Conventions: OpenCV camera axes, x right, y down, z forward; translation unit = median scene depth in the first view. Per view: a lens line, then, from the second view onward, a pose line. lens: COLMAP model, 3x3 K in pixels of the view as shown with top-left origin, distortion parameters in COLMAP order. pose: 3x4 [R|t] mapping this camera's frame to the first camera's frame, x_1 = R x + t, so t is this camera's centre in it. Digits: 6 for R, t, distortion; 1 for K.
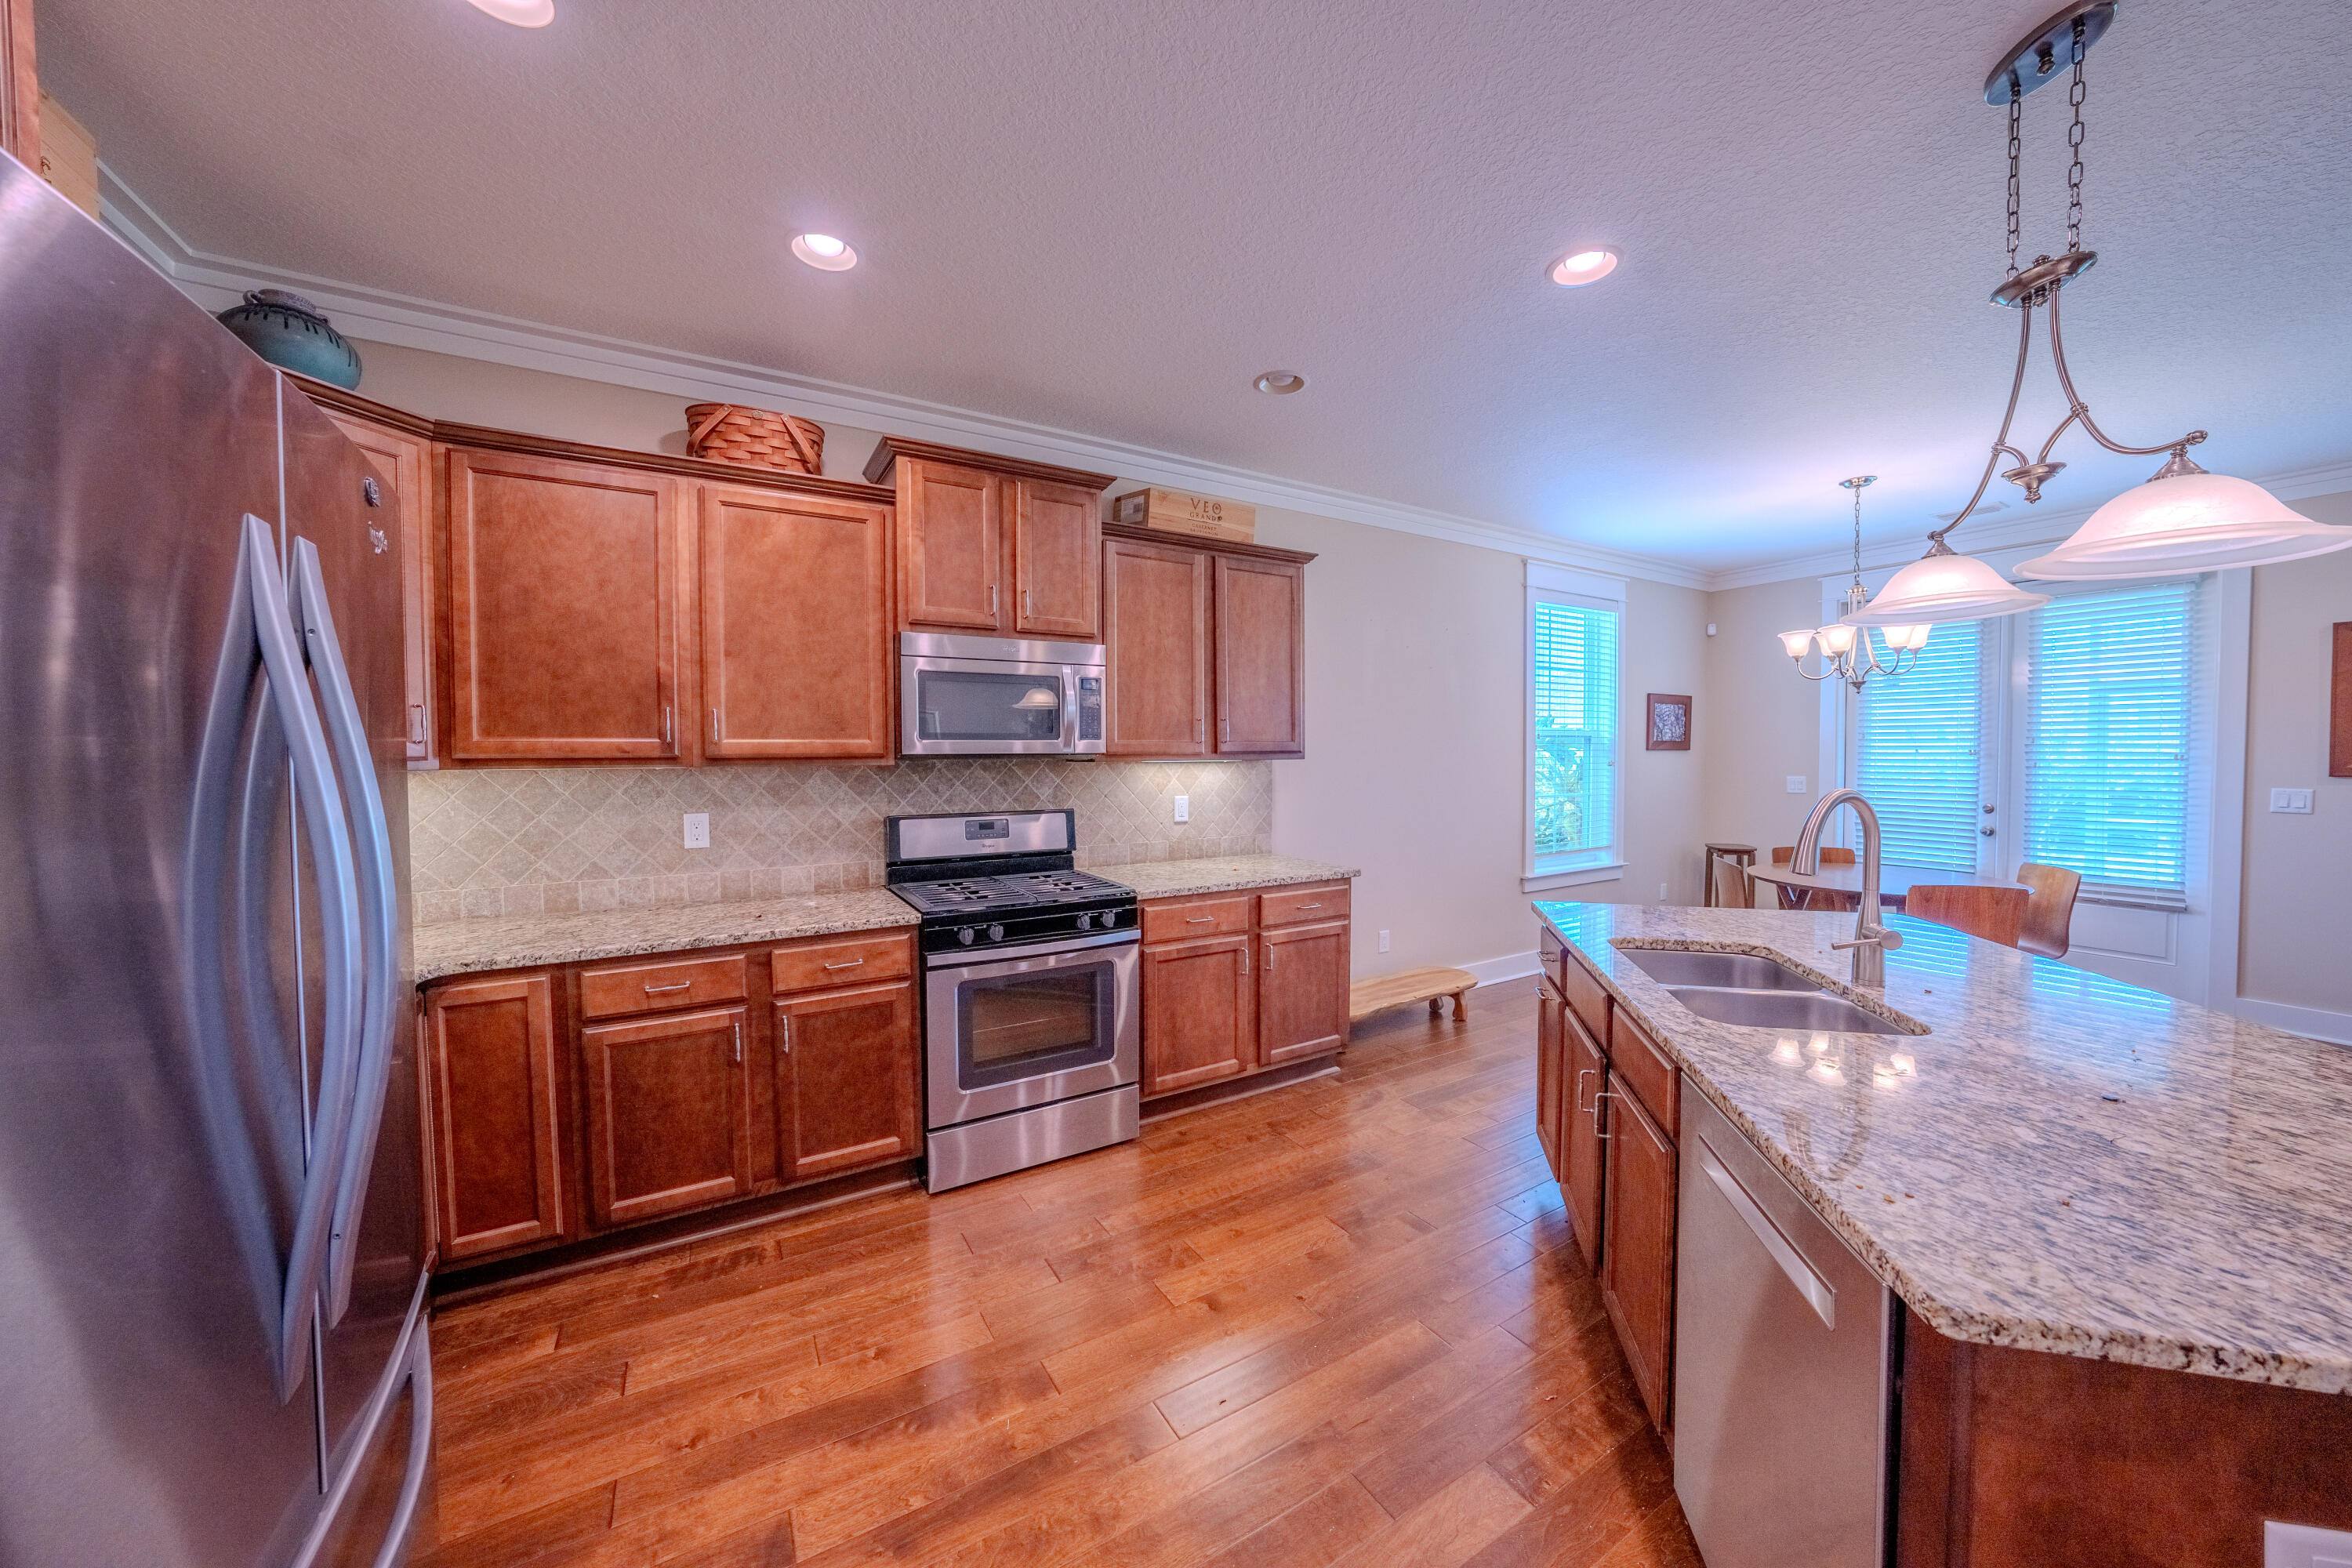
lens RADIAL K [[812.0, 0, 1181.9], [0, 812.0, 777.6], [0, 0, 1]] dist [-0.026765, 0.005372]
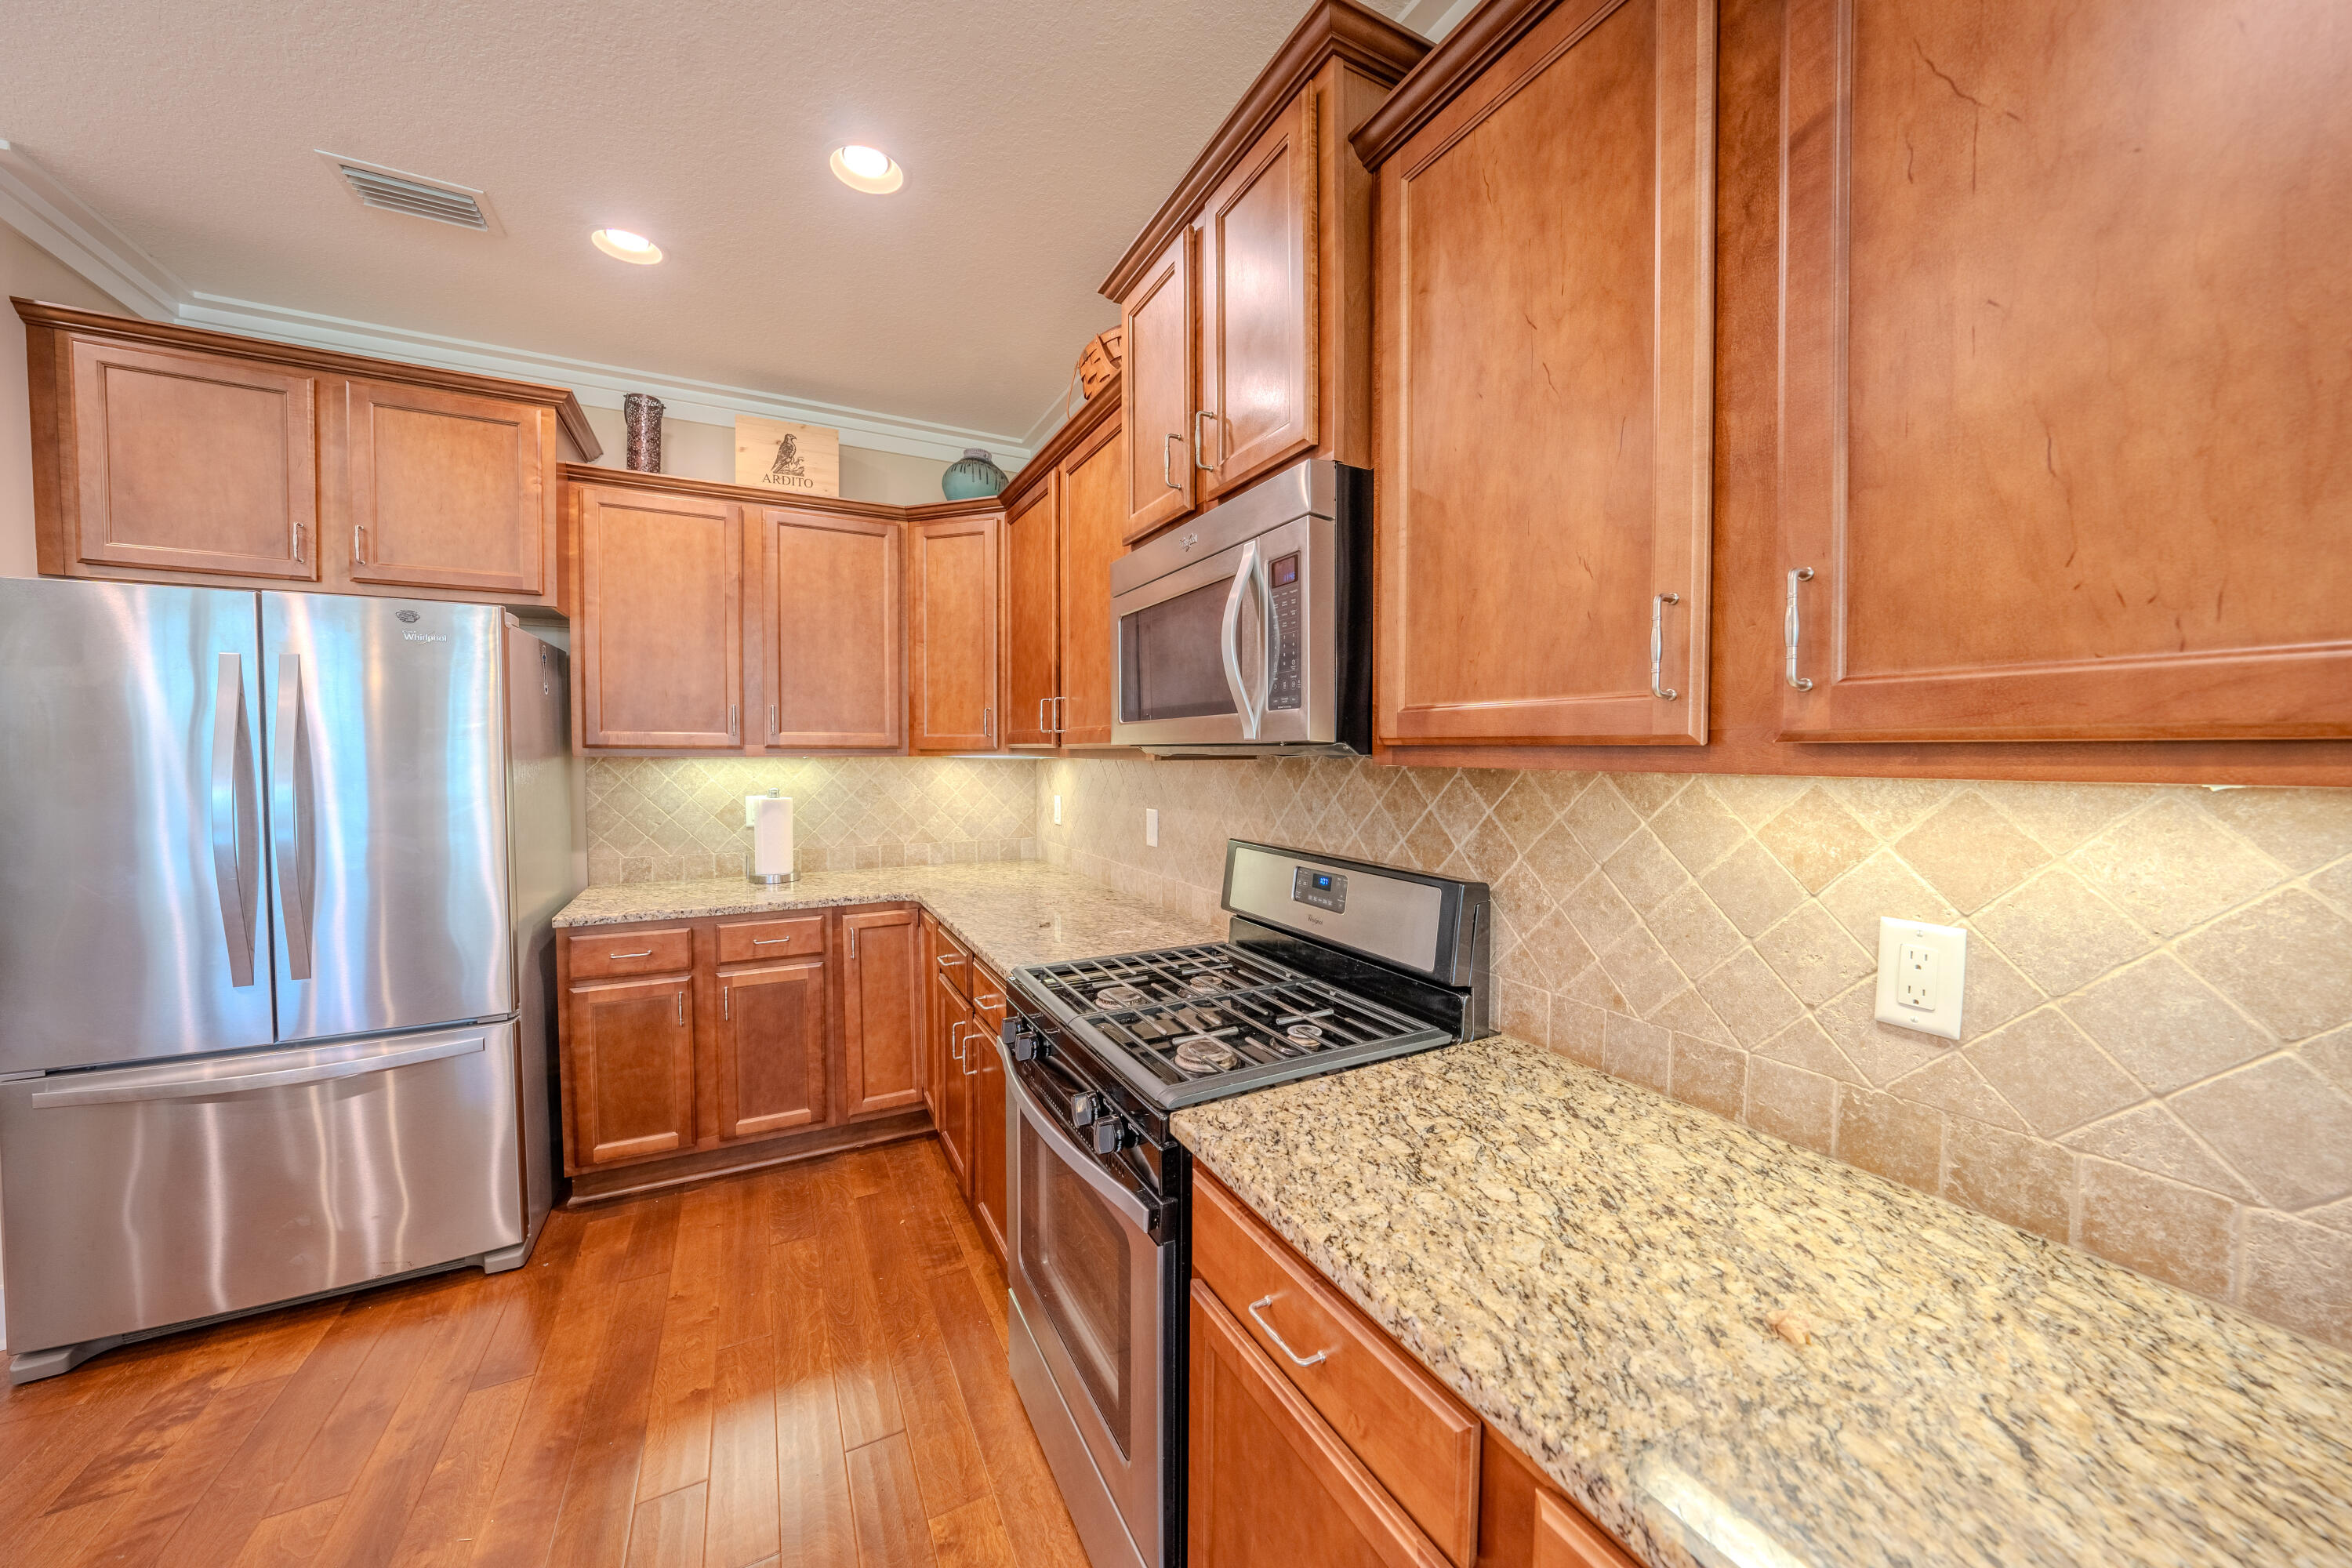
lens RADIAL K [[812.0, 0, 1180.3], [0, 812.0, 777.5], [0, 0, 1]] dist [-0.026765, 0.005372]
pose [[-0.052790, 0.036799, -0.997927, 0.303629], [-0.034074, 0.998673, 0.038629, -0.026841], [0.998024, 0.036043, -0.051466, 0.997615]]
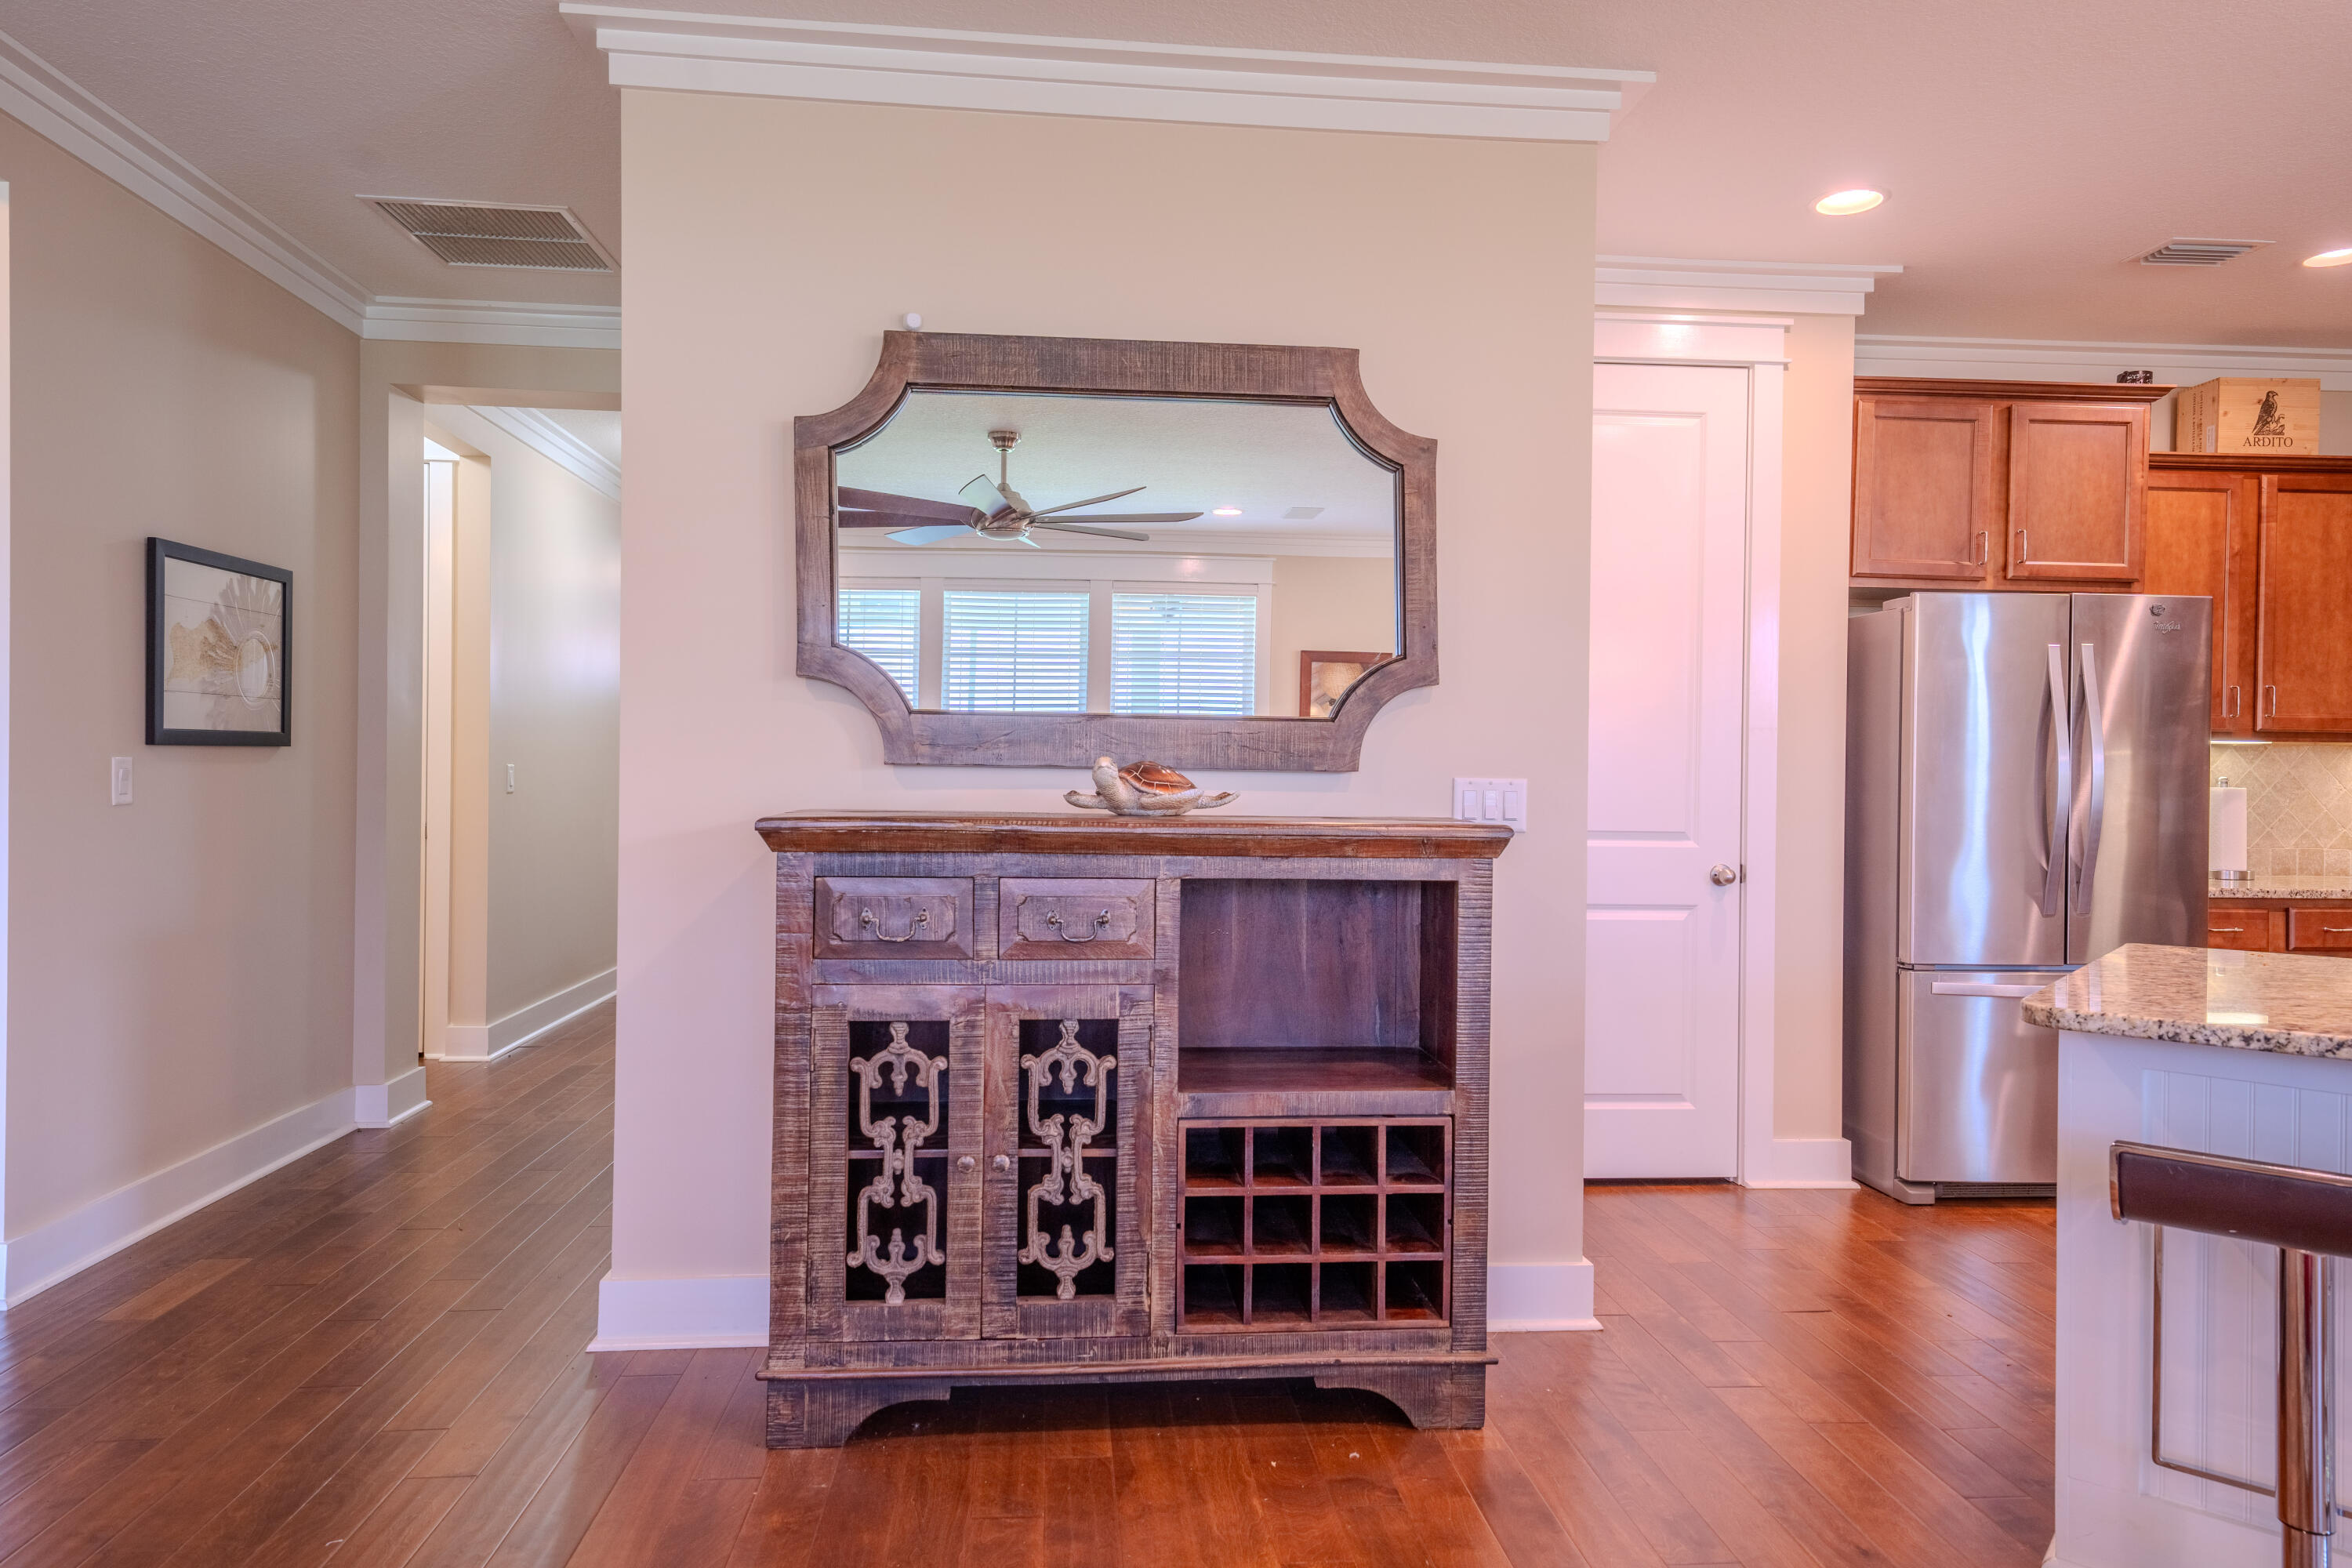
lens RADIAL K [[1485.1, 0, 1174.0], [0, 1485.1, 785.4], [0, 0, 1]] dist [0.020449, 0.003481]
pose [[-0.436629, 0.003398, -0.899635, 1.395352], [-0.039232, 0.998970, 0.022814, 0.060788], [0.898786, 0.045256, -0.436046, 0.103512]]
